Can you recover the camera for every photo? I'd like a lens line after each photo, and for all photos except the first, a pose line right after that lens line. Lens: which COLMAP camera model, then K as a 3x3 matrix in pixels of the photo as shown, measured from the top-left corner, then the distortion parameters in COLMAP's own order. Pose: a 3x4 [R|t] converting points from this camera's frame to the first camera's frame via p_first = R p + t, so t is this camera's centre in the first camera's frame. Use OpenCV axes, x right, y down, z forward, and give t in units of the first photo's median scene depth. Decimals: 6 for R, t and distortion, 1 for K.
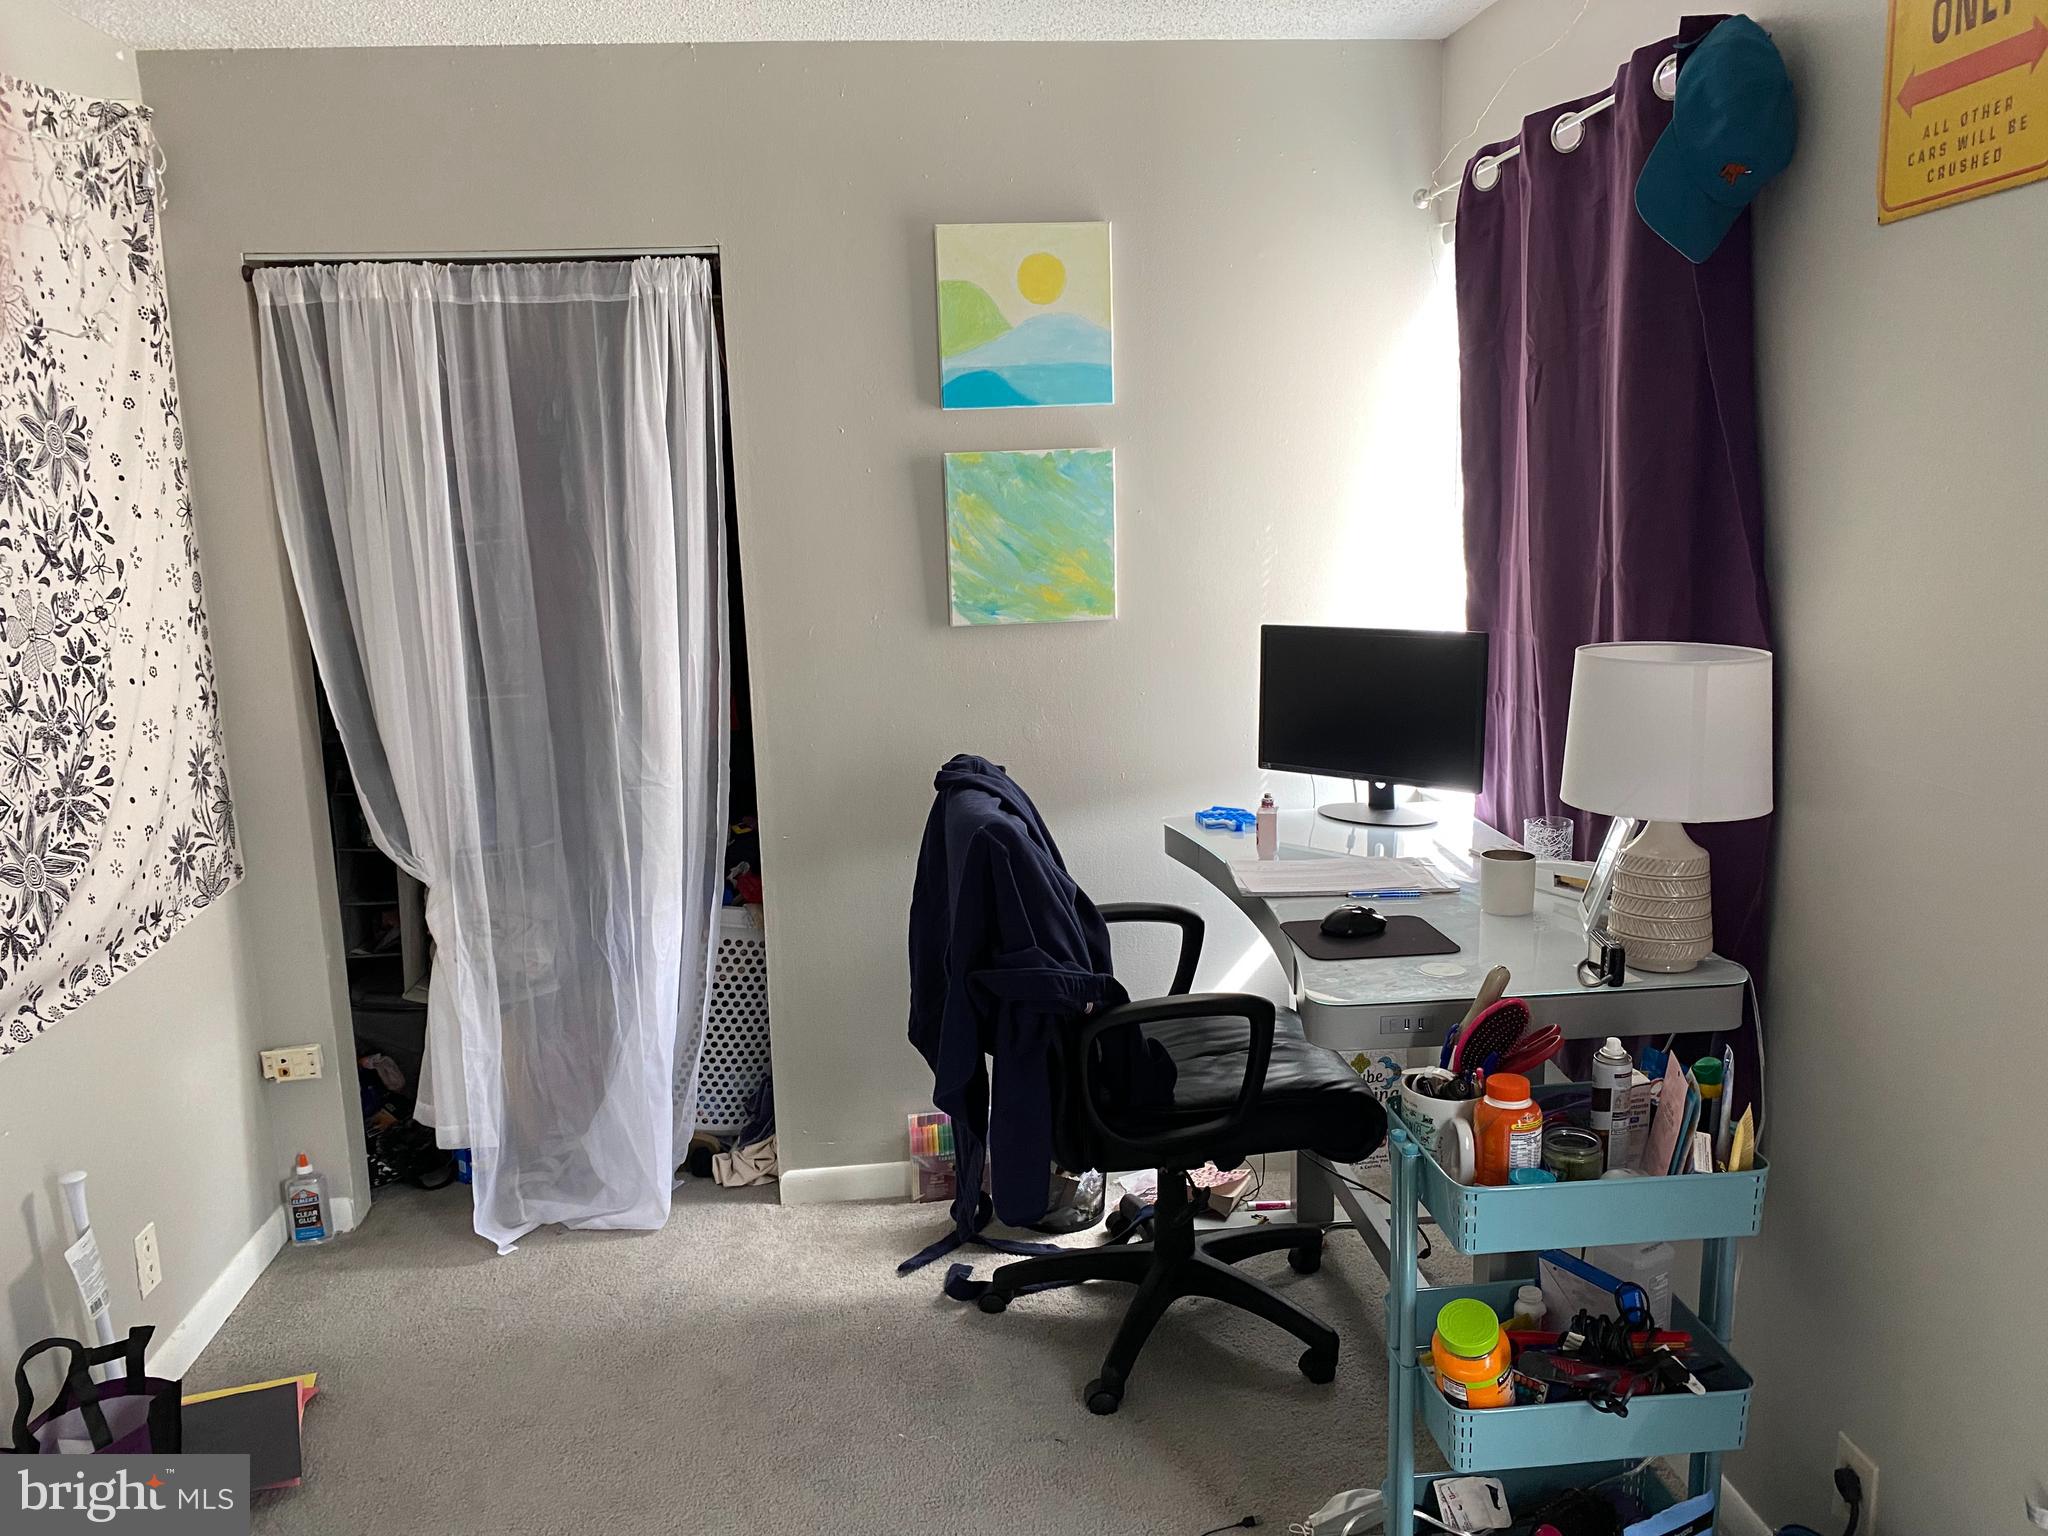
lens RADIAL K [[1559.9, 0, 1036.8], [0, 1559.9, 786.7], [0, 0, 1]] dist [0.032943, -0.044122]
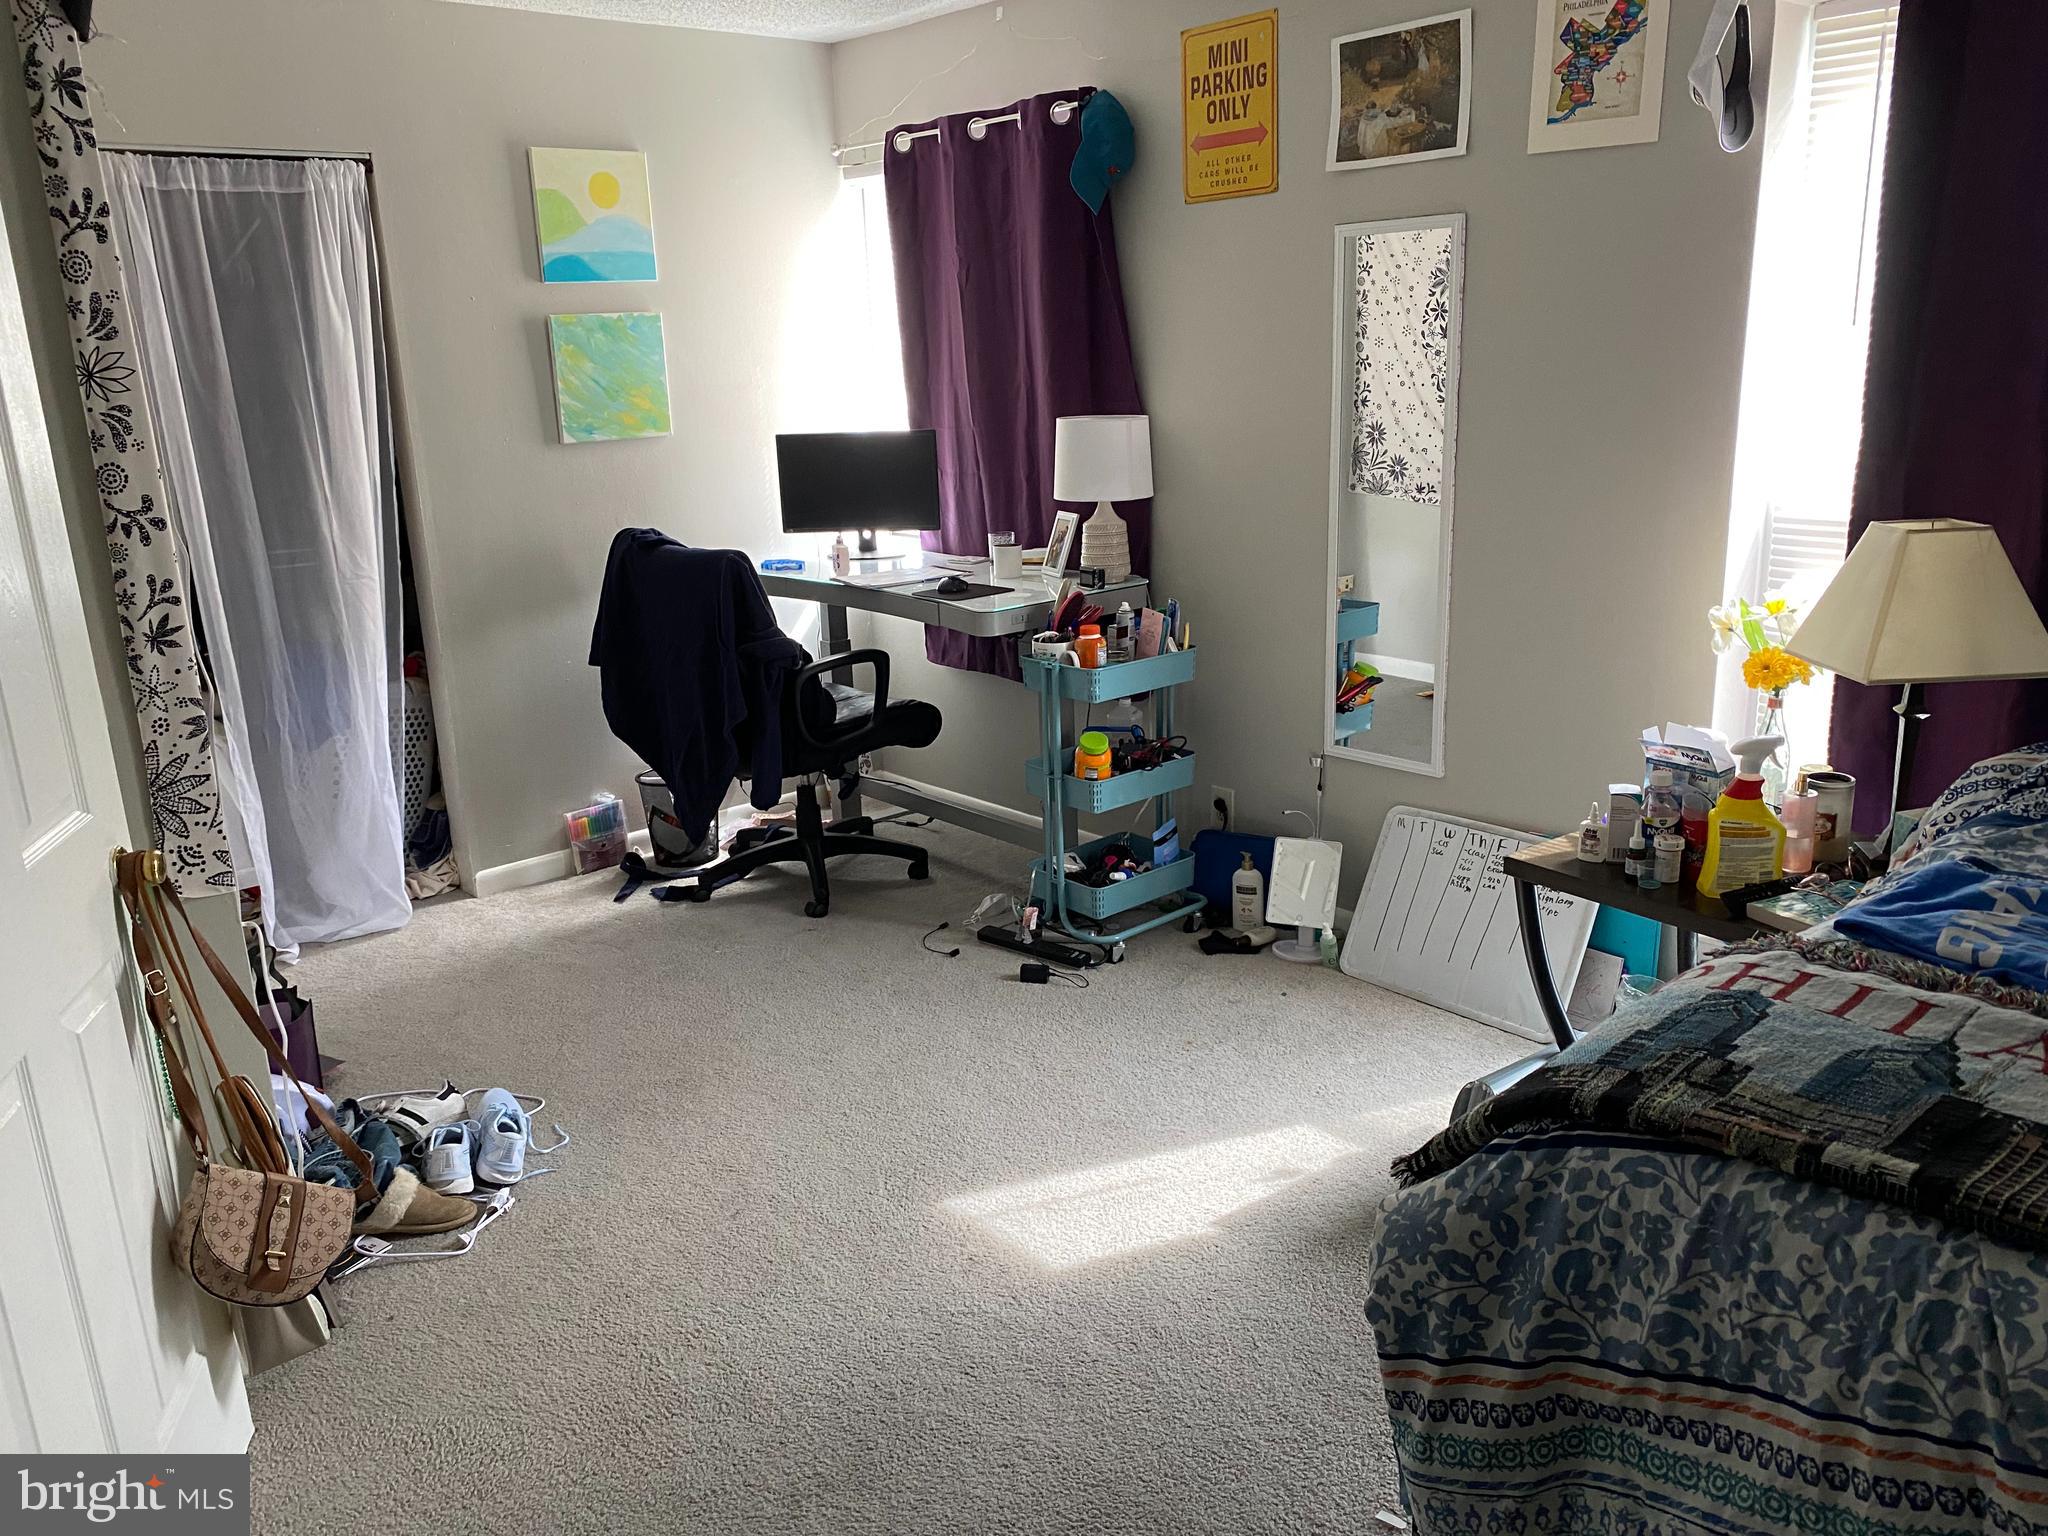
lens RADIAL K [[1559.9, 0, 1015.5], [0, 1559.9, 764.2], [0, 0, 1]] dist [0.032943, -0.044122]
pose [[0.814706, -0.156720, 0.558295, -0.569225], [0.124241, 0.987604, 0.095929, 0.096345], [-0.566409, -0.008791, 0.824078, -0.375668]]
